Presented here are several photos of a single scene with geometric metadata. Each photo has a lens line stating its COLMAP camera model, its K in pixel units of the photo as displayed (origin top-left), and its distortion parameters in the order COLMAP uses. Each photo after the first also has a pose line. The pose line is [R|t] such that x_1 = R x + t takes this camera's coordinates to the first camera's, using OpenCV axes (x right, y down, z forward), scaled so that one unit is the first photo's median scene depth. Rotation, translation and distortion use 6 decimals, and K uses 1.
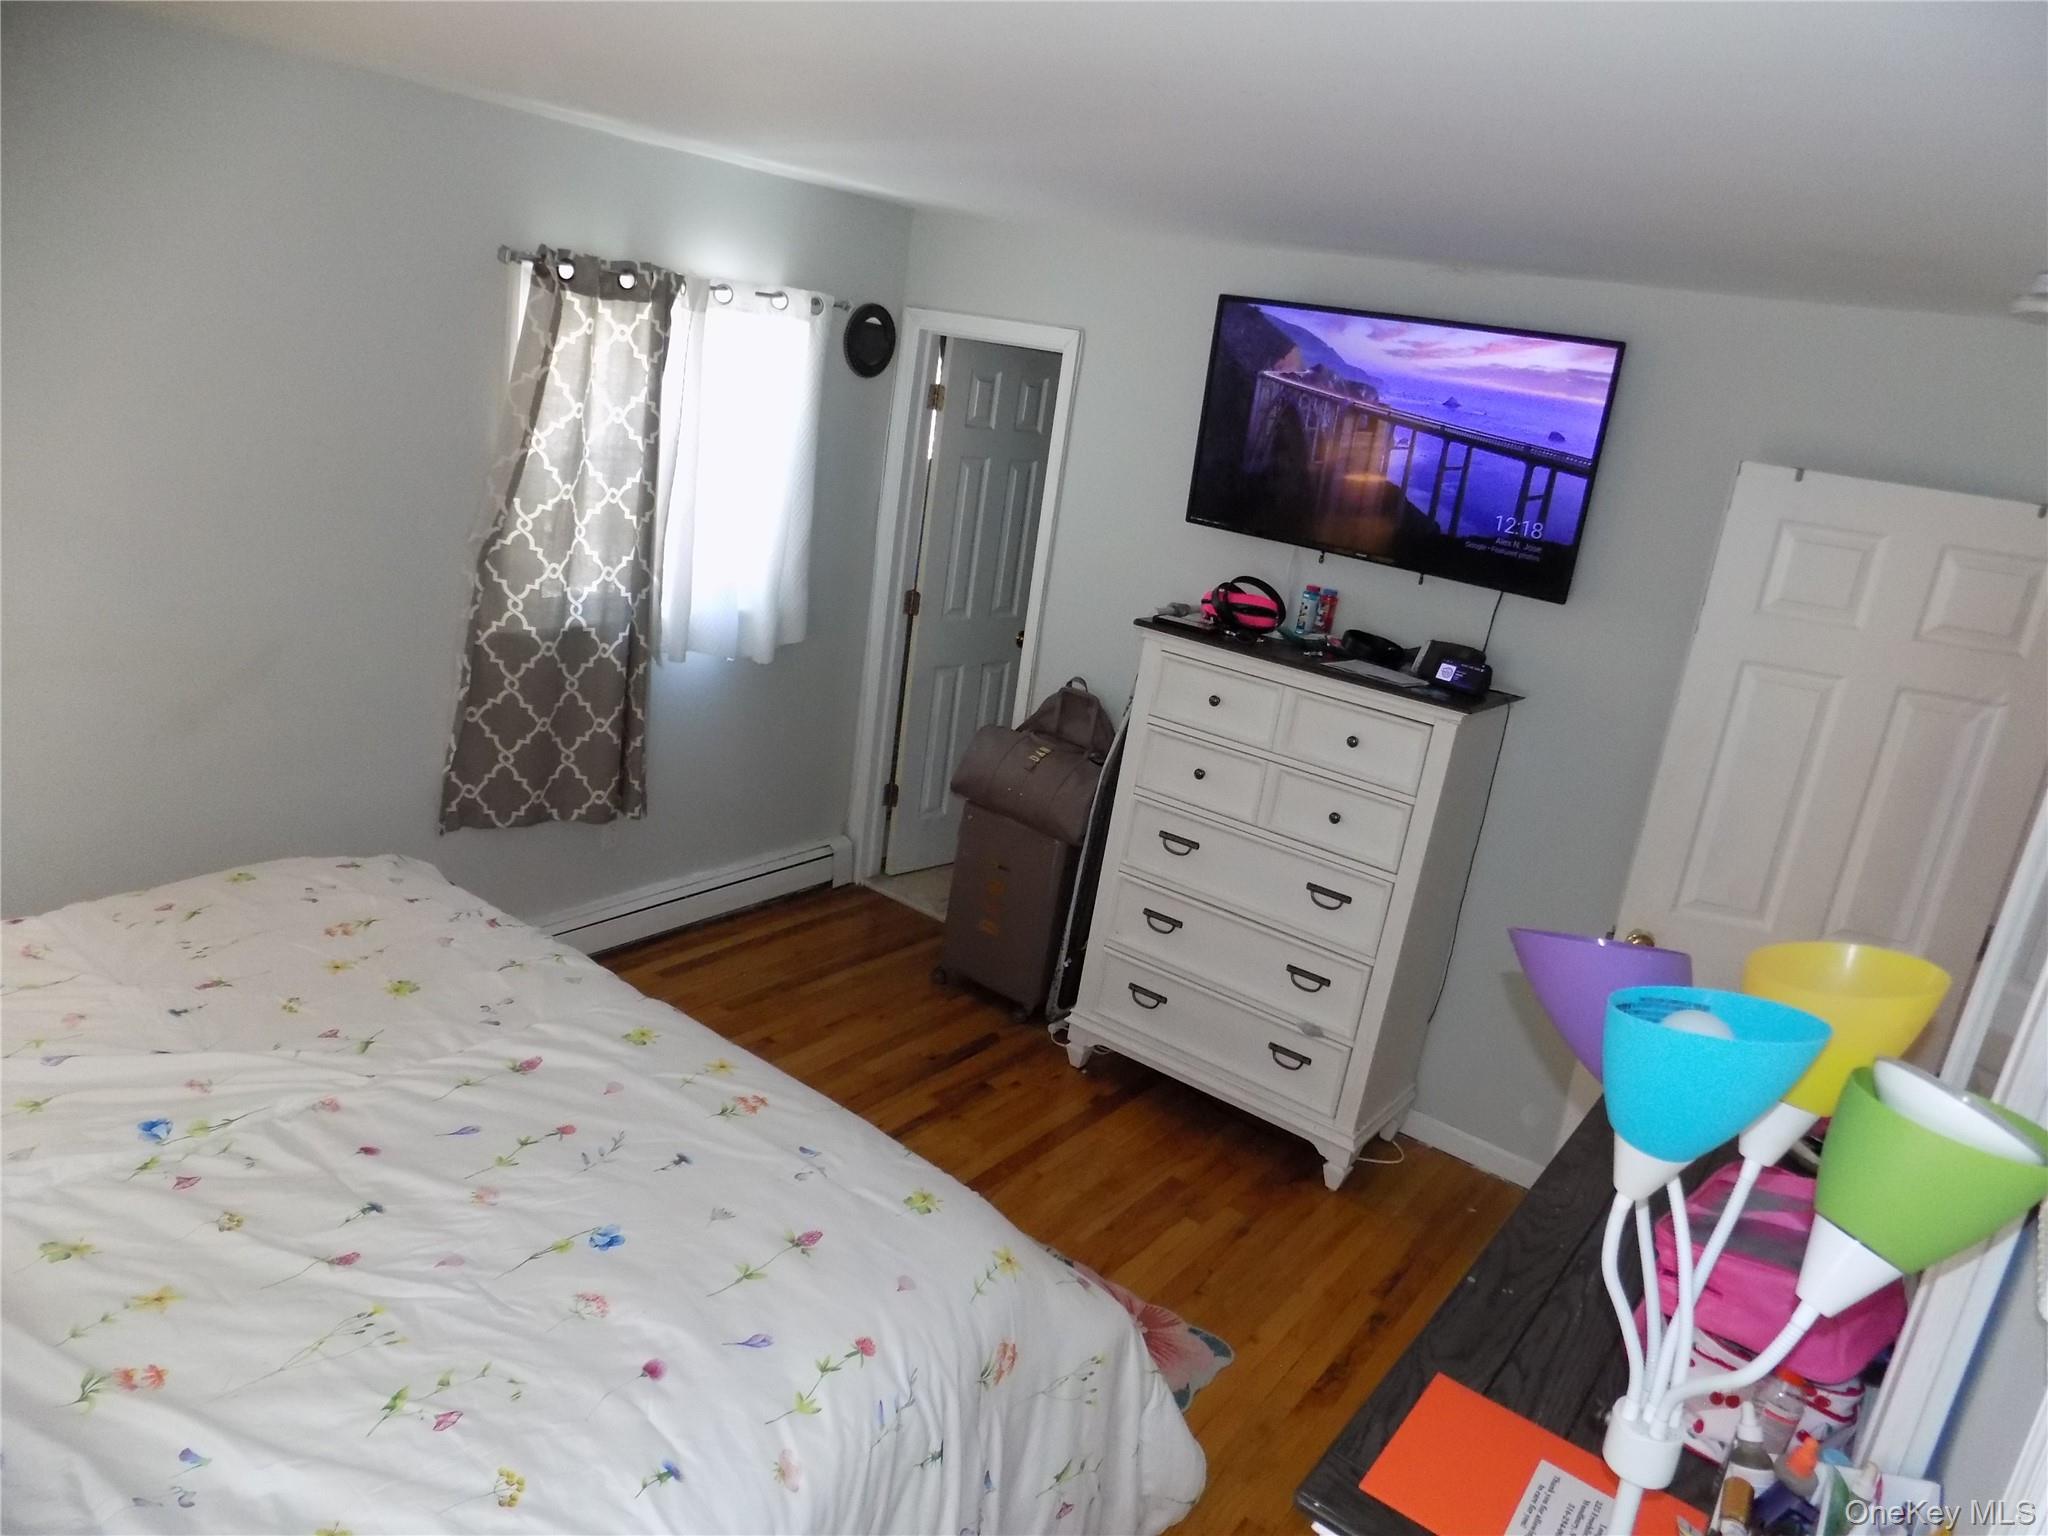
lens RADIAL K [[1407.6, 0, 1024.8], [0, 1407.6, 767.8], [0, 0, 1]] dist [-0.023527, 0.001141]
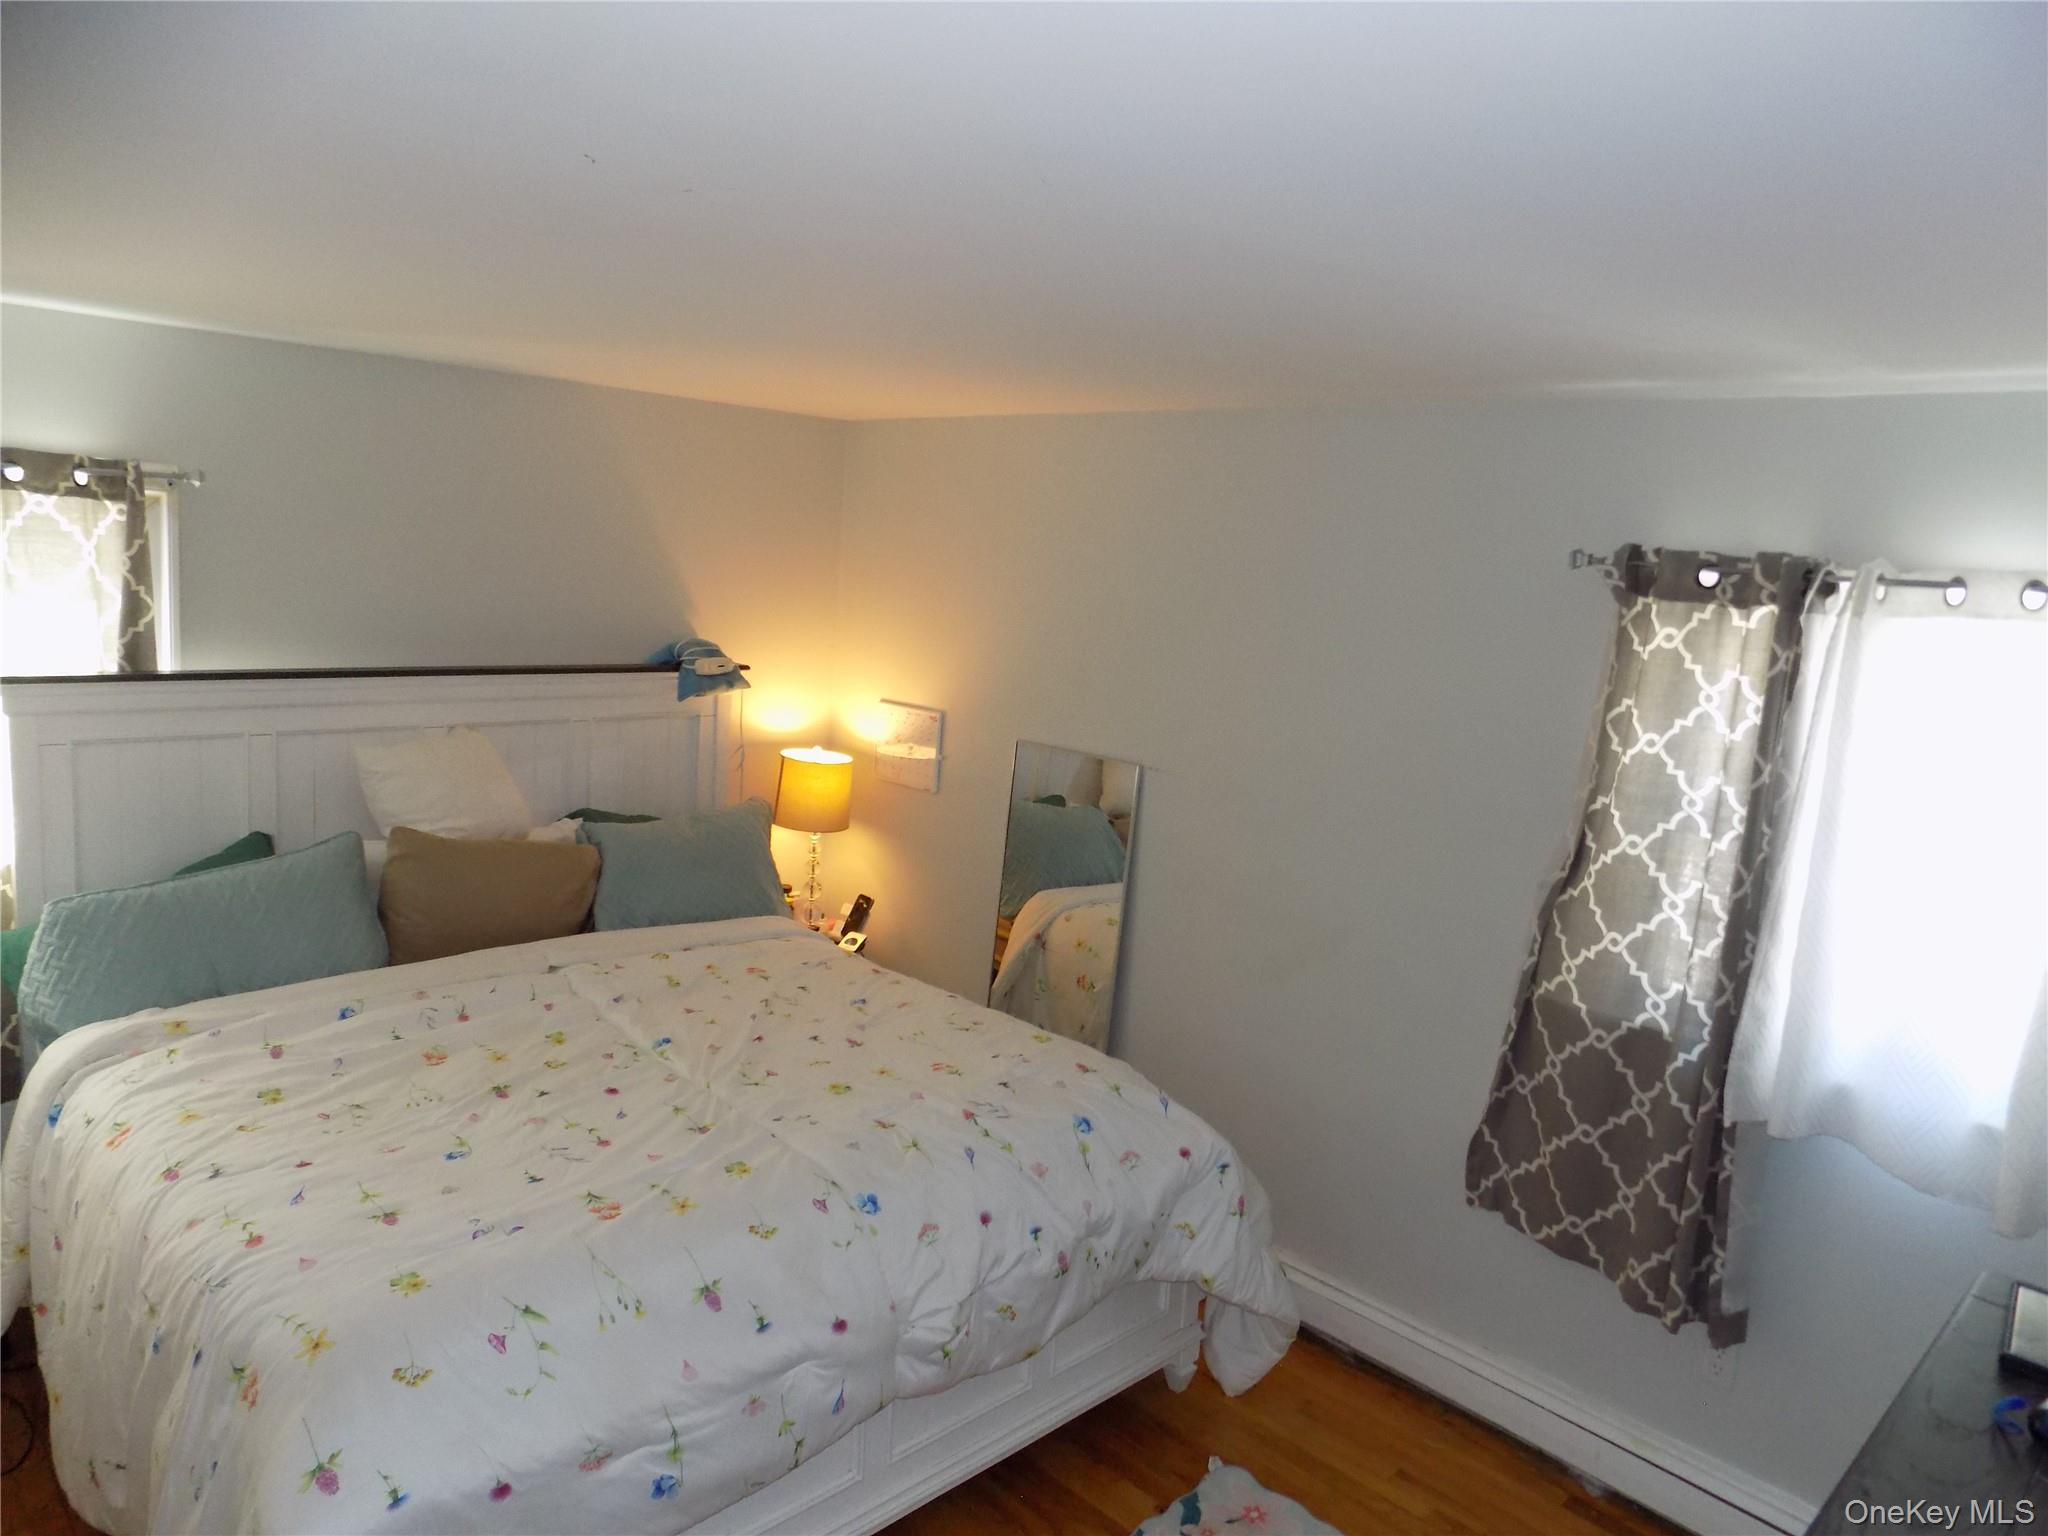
lens RADIAL K [[1407.6, 0, 1024.6], [0, 1407.6, 768.7], [0, 0, 1]] dist [-0.023527, 0.001141]
pose [[-0.164618, 0.014003, -0.986258, 0.487263], [-0.366599, 0.927403, 0.074357, -0.167341], [0.915700, 0.373802, -0.147534, 0.776850]]
